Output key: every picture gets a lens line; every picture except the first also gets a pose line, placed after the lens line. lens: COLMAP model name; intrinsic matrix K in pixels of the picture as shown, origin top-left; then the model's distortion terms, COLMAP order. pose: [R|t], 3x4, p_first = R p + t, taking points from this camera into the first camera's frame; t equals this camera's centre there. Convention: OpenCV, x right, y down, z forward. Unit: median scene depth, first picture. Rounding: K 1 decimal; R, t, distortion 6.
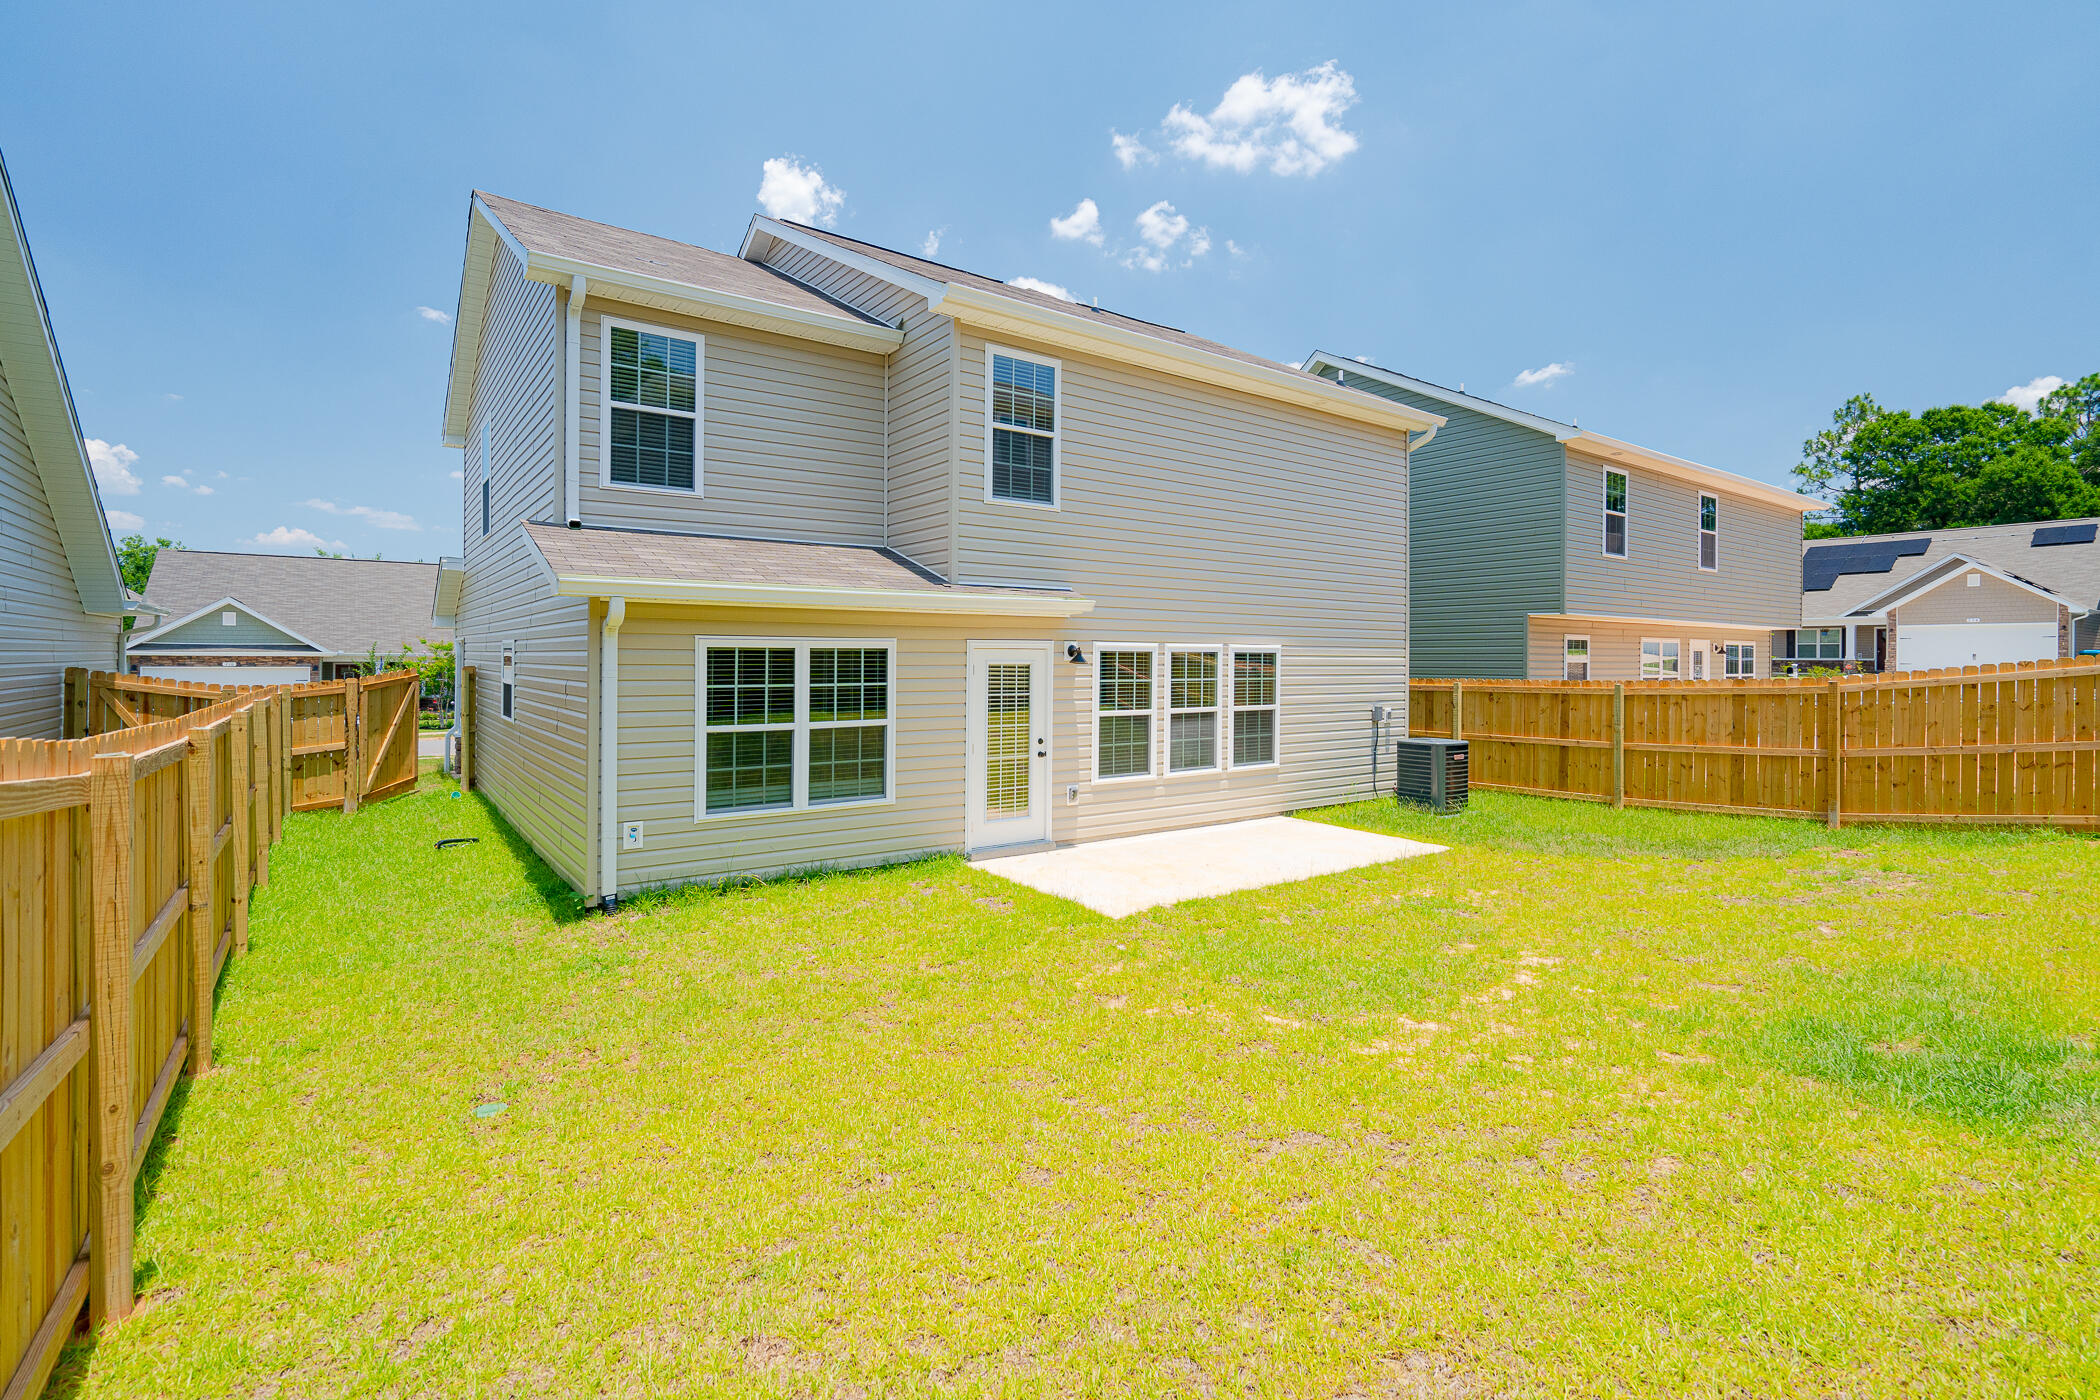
lens RADIAL K [[953.7, 0, 1047.8], [0, 953.7, 628.9], [0, 0, 1]] dist [0.000730, 0.000274]
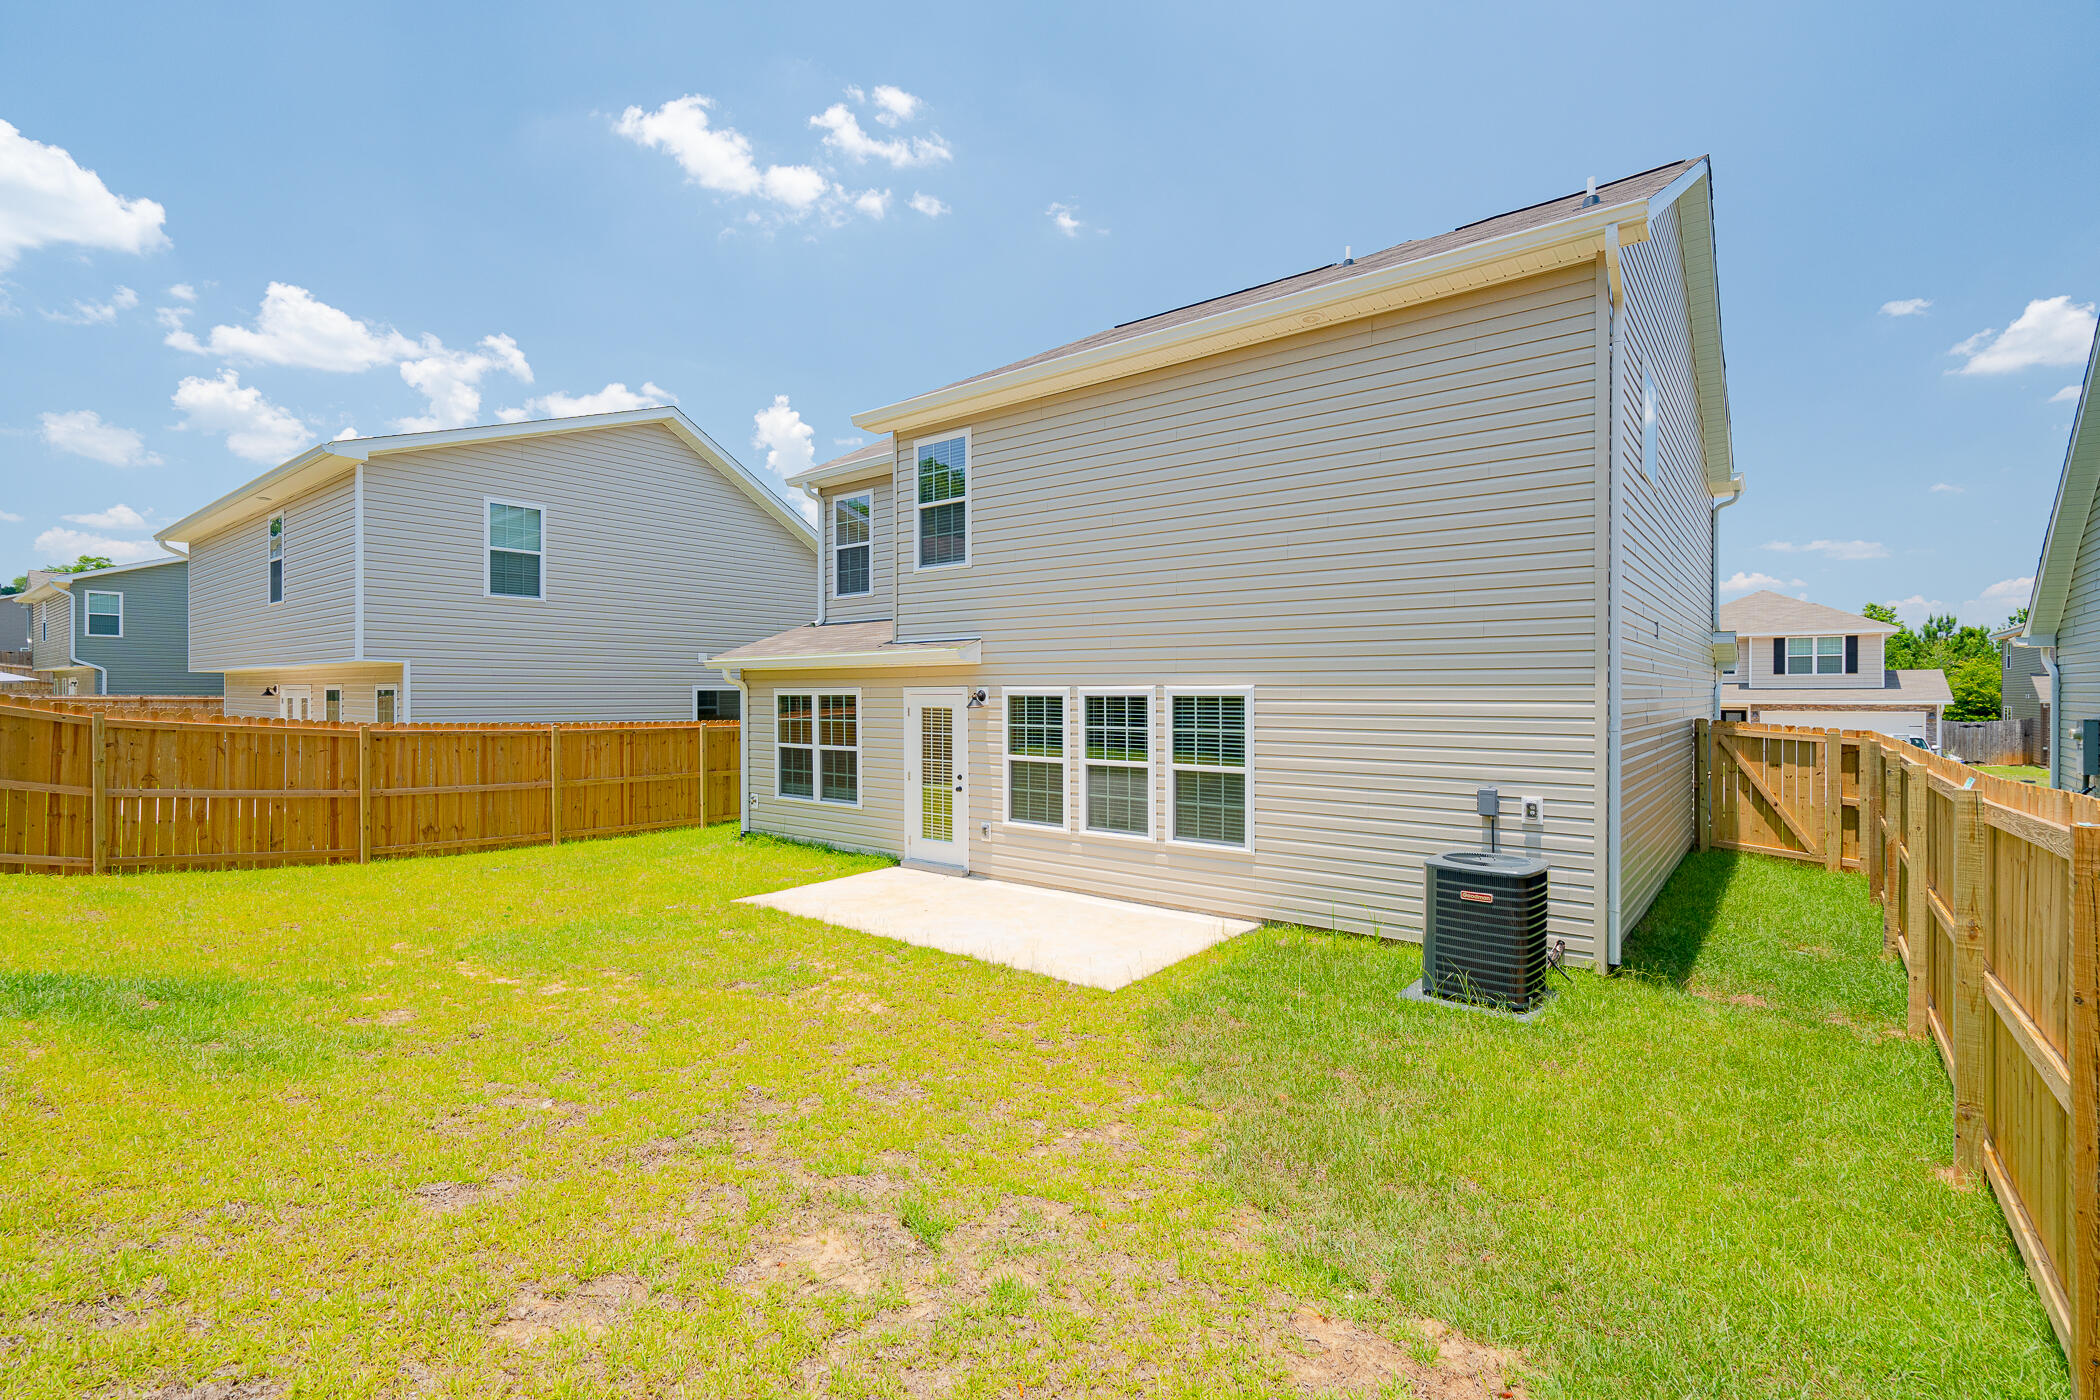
lens RADIAL K [[962.2, 0, 1054.4], [0, 962.2, 685.3], [0, 0, 1]] dist [-0.001291, 0.001615]
pose [[0.265694, -0.019927, -0.963852, 1.051747], [0.022642, 0.999640, -0.014426, 0.028015], [0.963792, -0.017991, 0.266049, 0.771636]]
